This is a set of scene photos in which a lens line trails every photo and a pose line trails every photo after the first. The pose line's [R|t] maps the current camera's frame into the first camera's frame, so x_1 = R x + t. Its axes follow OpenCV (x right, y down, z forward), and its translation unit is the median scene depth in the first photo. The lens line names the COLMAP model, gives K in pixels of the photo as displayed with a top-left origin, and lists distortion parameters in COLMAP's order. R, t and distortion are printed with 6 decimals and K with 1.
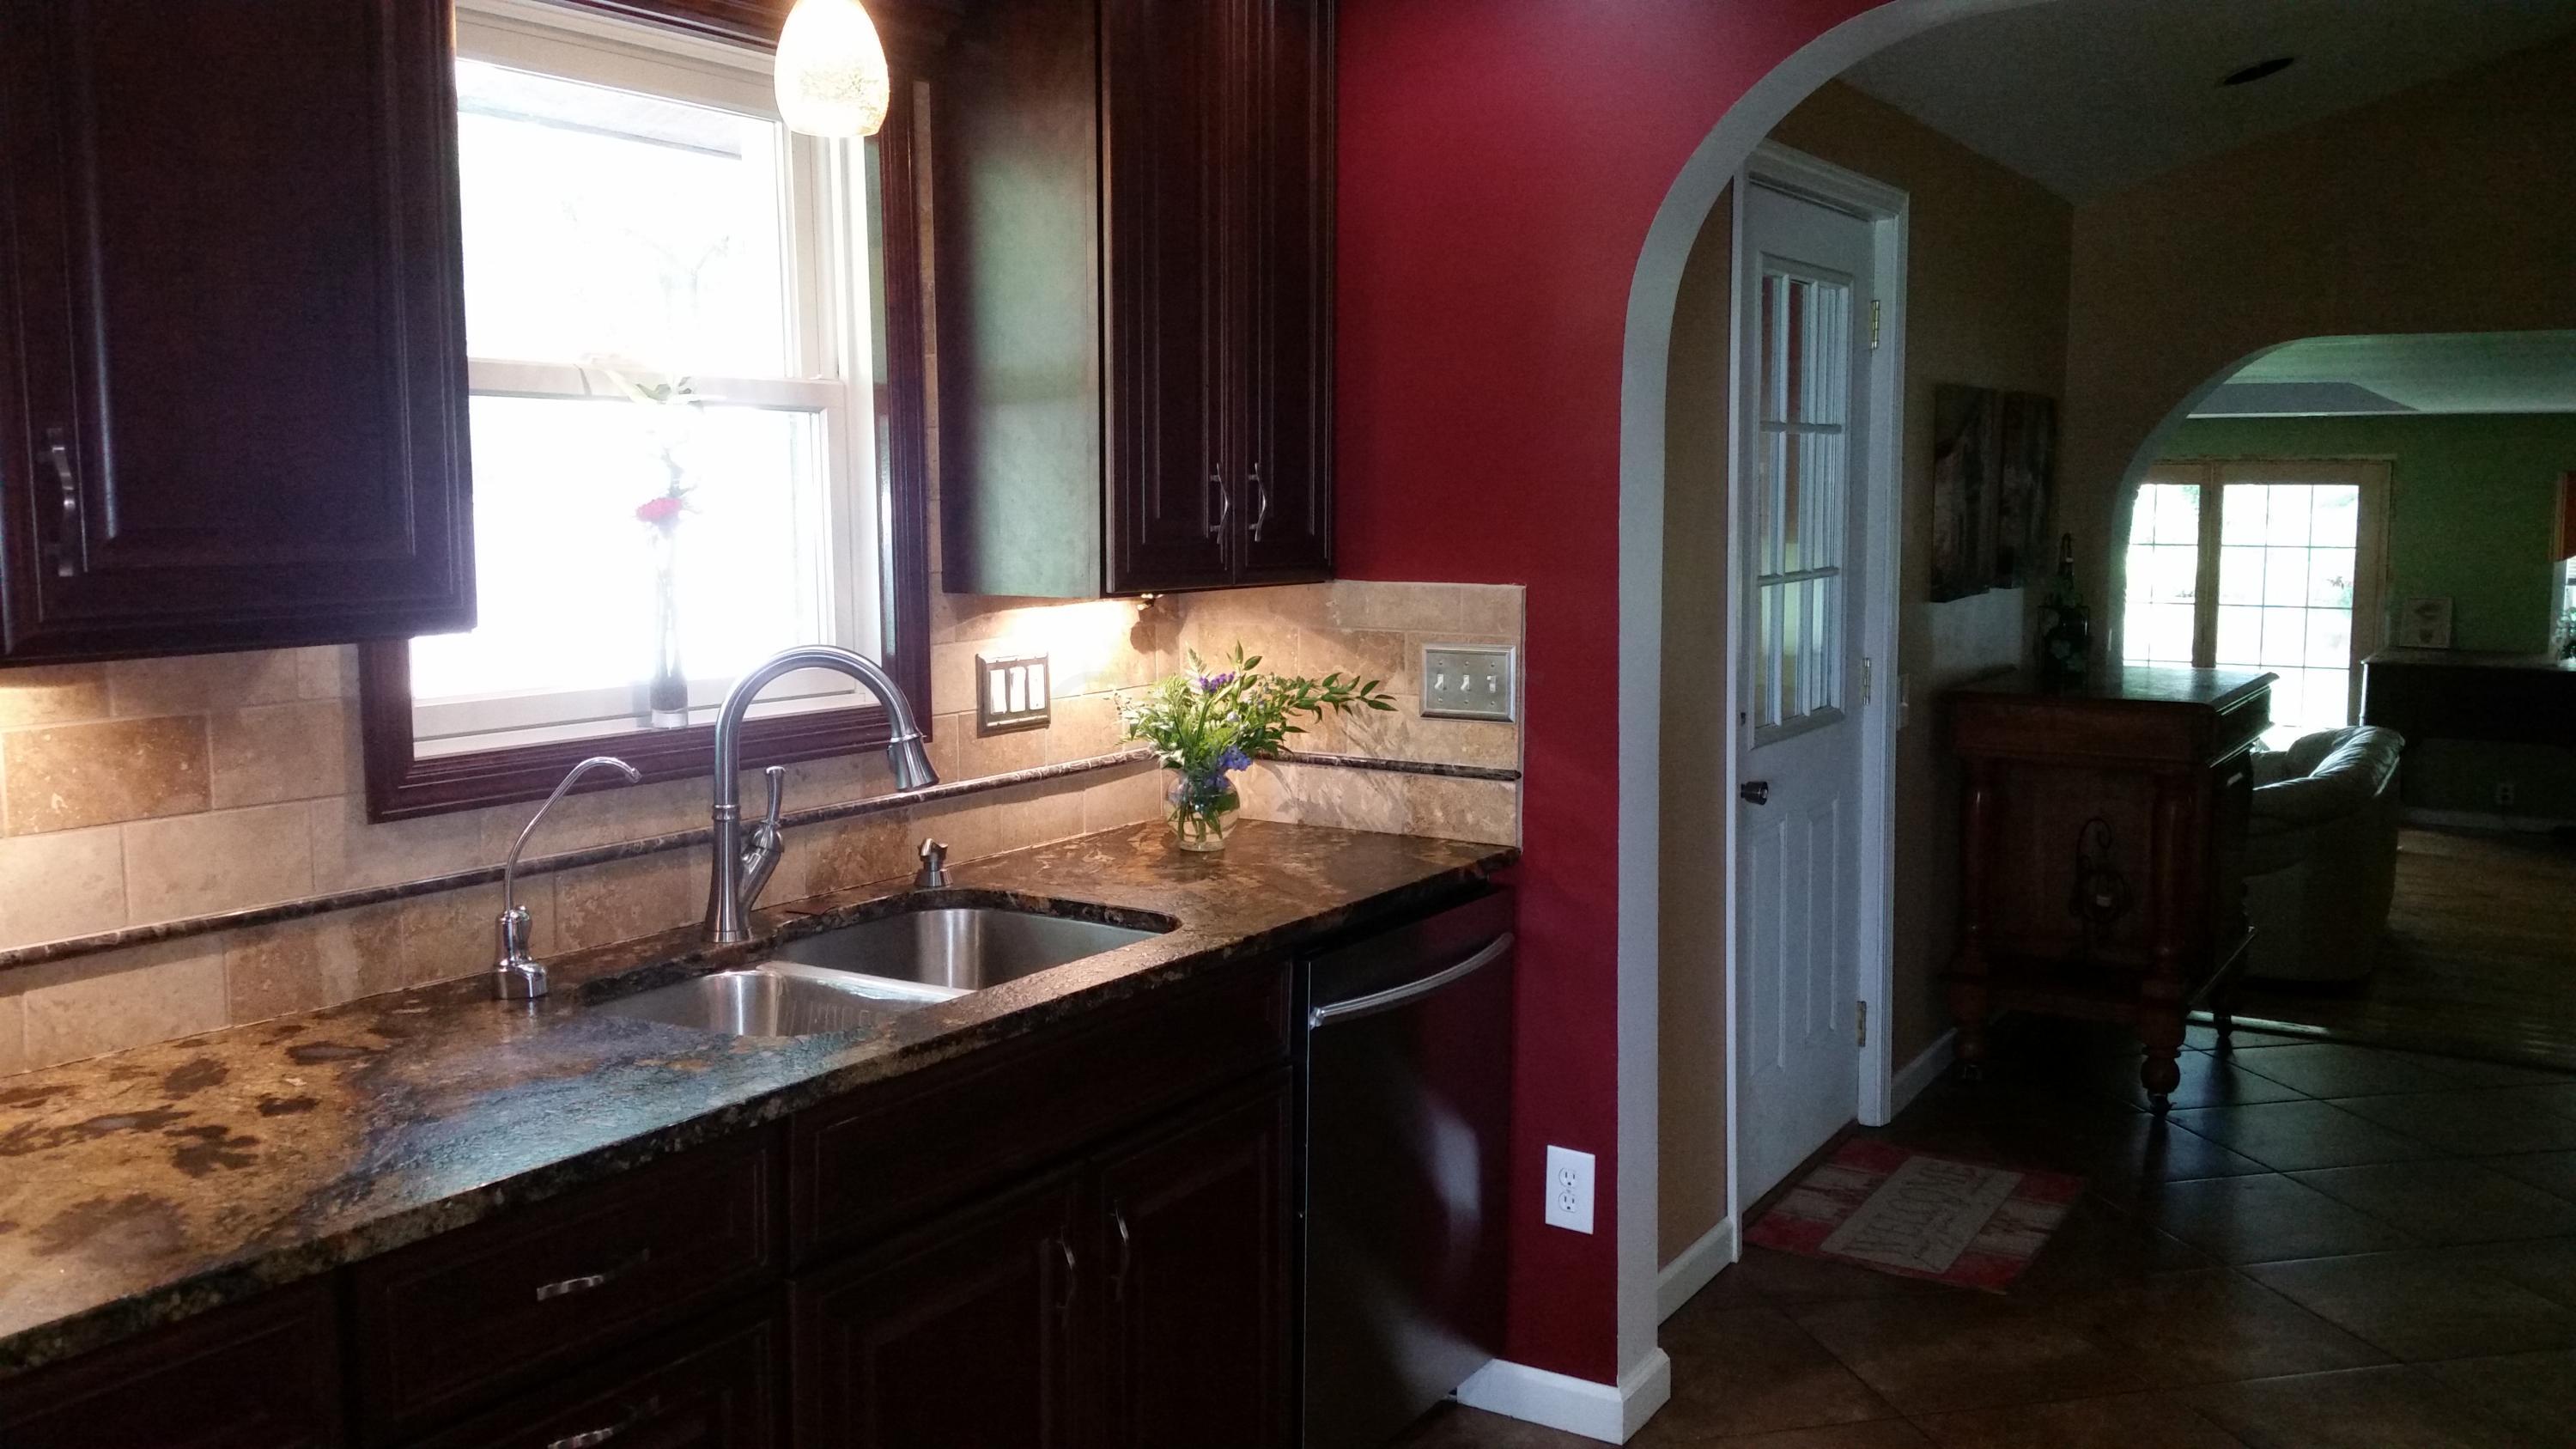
lens RADIAL K [[2090.0, 0, 1274.5], [0, 2090.0, 706.5], [0, 0, 1]] dist [0.170514, -0.379693]
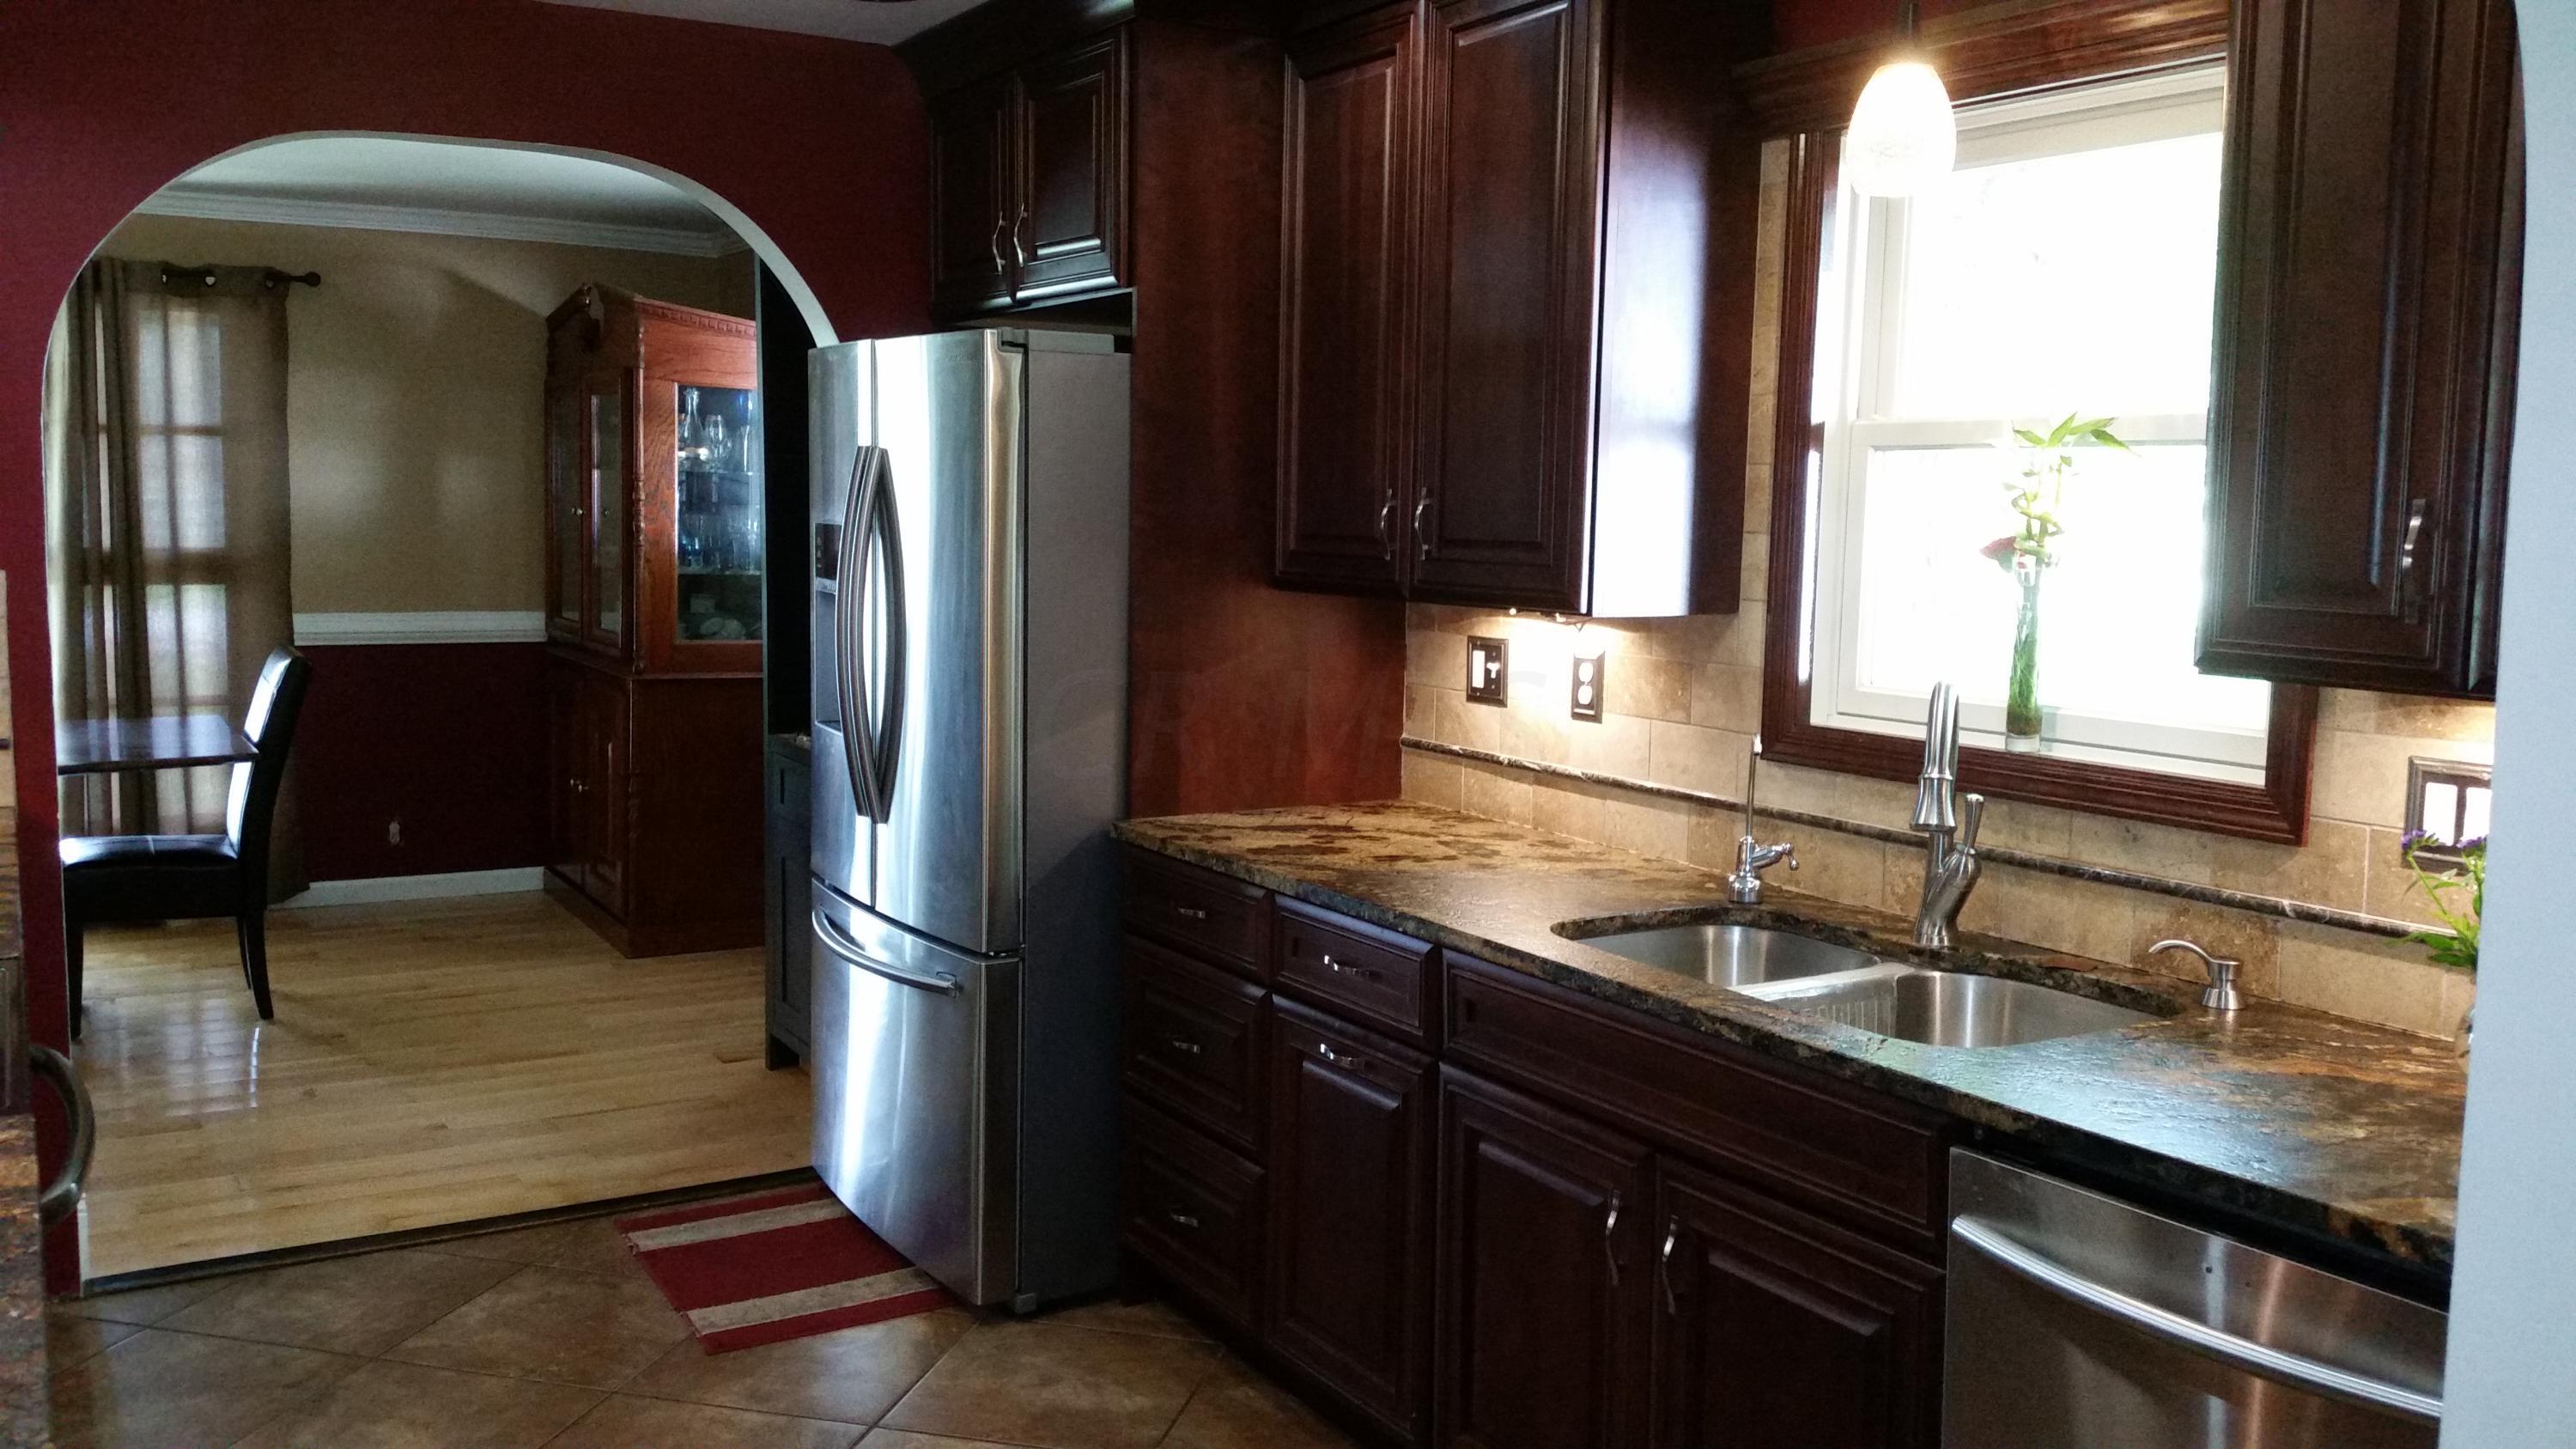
lens RADIAL K [[2090.0, 0, 1274.5], [0, 2090.0, 706.5], [0, 0, 1]] dist [0.170514, -0.379693]
pose [[-0.440319, 0.085613, -0.893750, 0.681179], [-0.104029, 0.983874, 0.145497, -0.105278], [0.891794, 0.157041, -0.424313, 0.910146]]
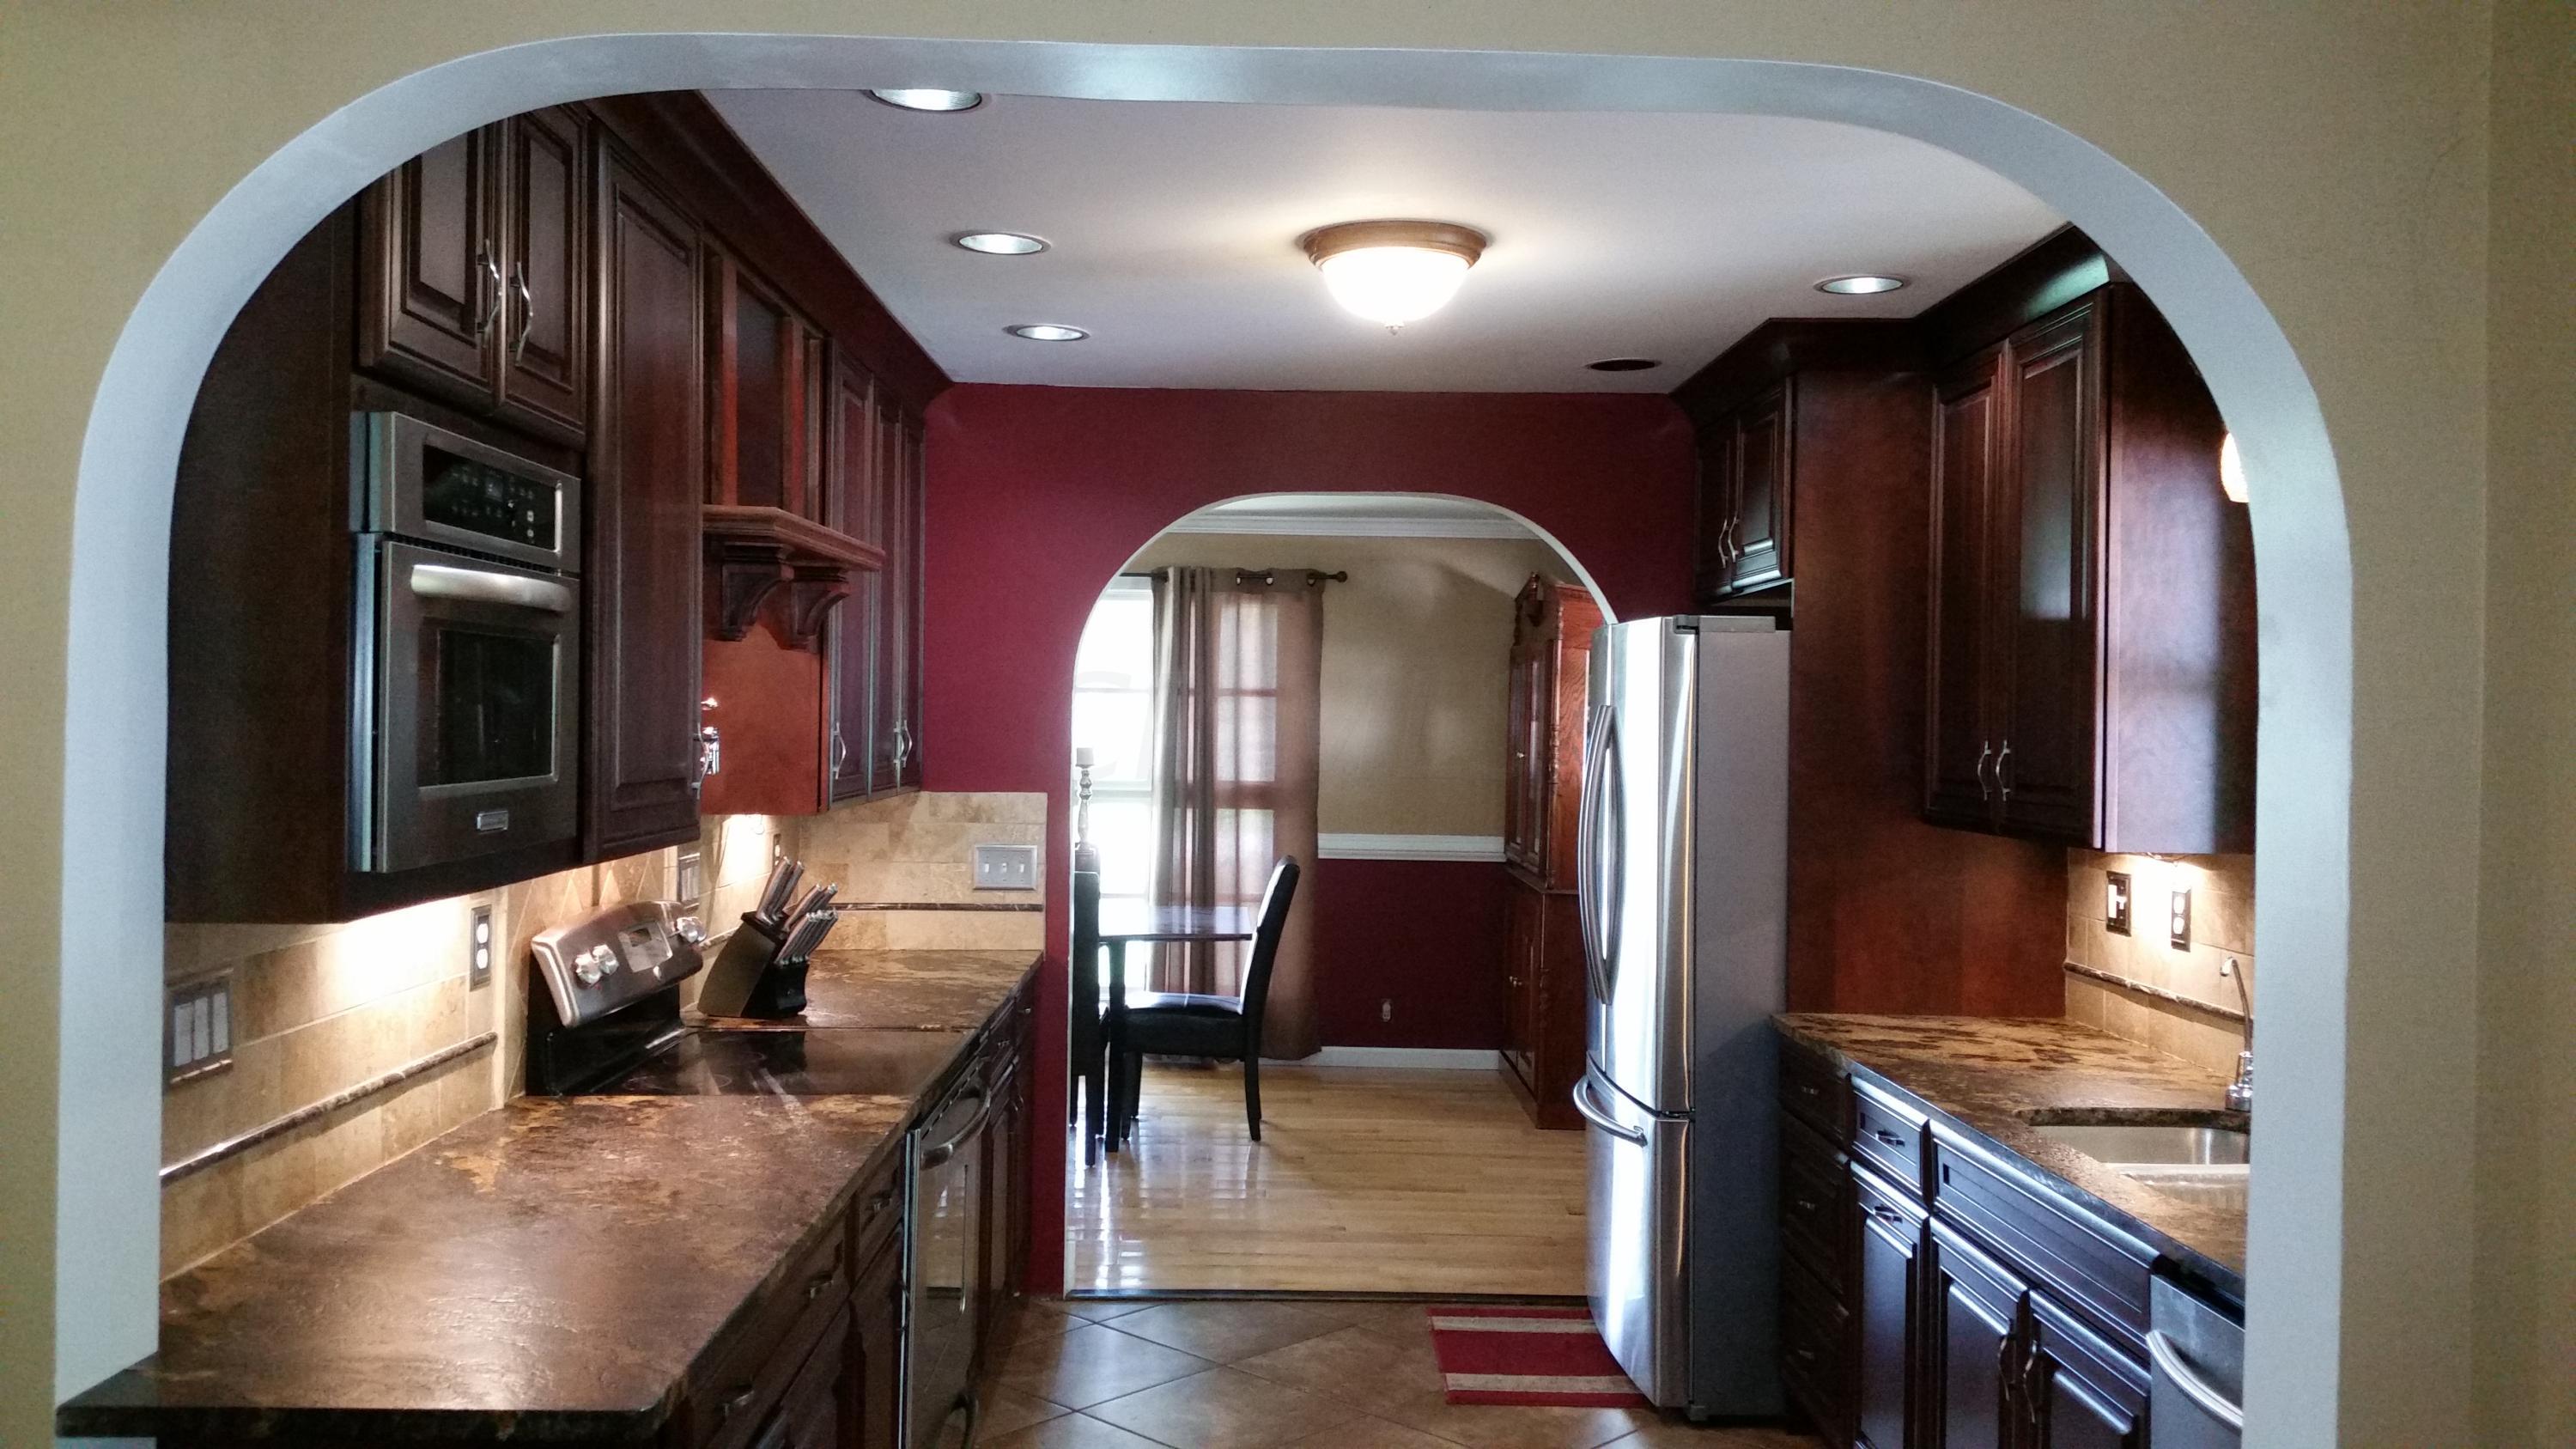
lens RADIAL K [[2090.0, 0, 1274.5], [0, 2090.0, 706.5], [0, 0, 1]] dist [0.170514, -0.379693]
pose [[-0.831600, -0.011462, -0.555256, 0.750058], [-0.066761, 0.994600, 0.079456, -0.157576], [0.551347, 0.103145, -0.827875, 1.304181]]
